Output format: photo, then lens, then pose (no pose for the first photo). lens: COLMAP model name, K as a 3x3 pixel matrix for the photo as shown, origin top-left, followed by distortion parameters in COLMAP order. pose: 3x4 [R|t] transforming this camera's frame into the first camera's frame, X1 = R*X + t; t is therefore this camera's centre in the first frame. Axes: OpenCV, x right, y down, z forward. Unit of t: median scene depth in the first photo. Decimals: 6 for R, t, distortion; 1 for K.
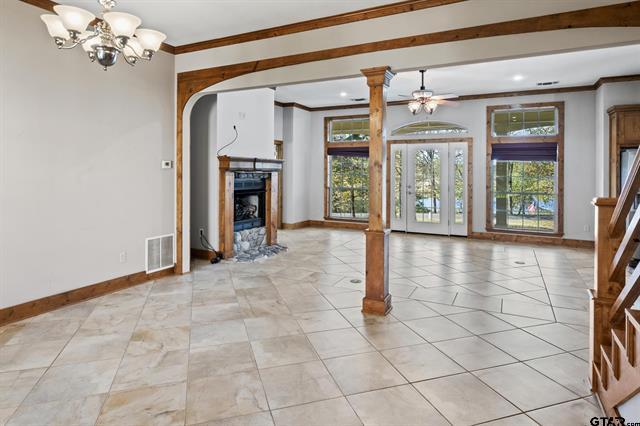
lens RADIAL K [[368.9, 0, 324.4], [0, 368.9, 188.6], [0, 0, 1]] dist [-0.004478, -0.001537]
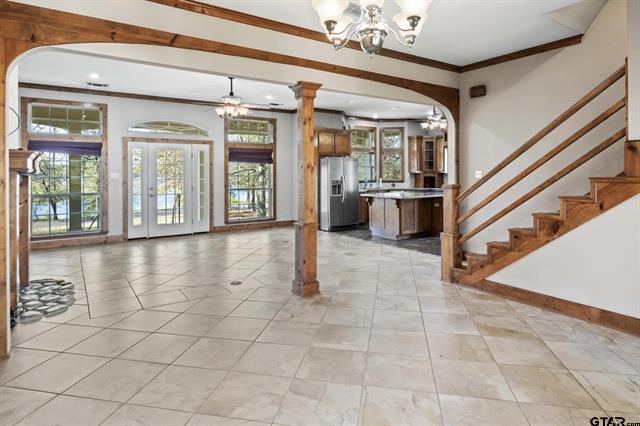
lens RADIAL K [[368.9, 0, 313.0], [0, 368.9, 194.2], [0, 0, 1]] dist [-0.004478, -0.001537]
pose [[0.501461, -0.058860, 0.863176, -0.433691], [0.045530, 0.998096, 0.041609, -0.013566], [-0.863981, 0.018435, 0.503186, 0.208710]]
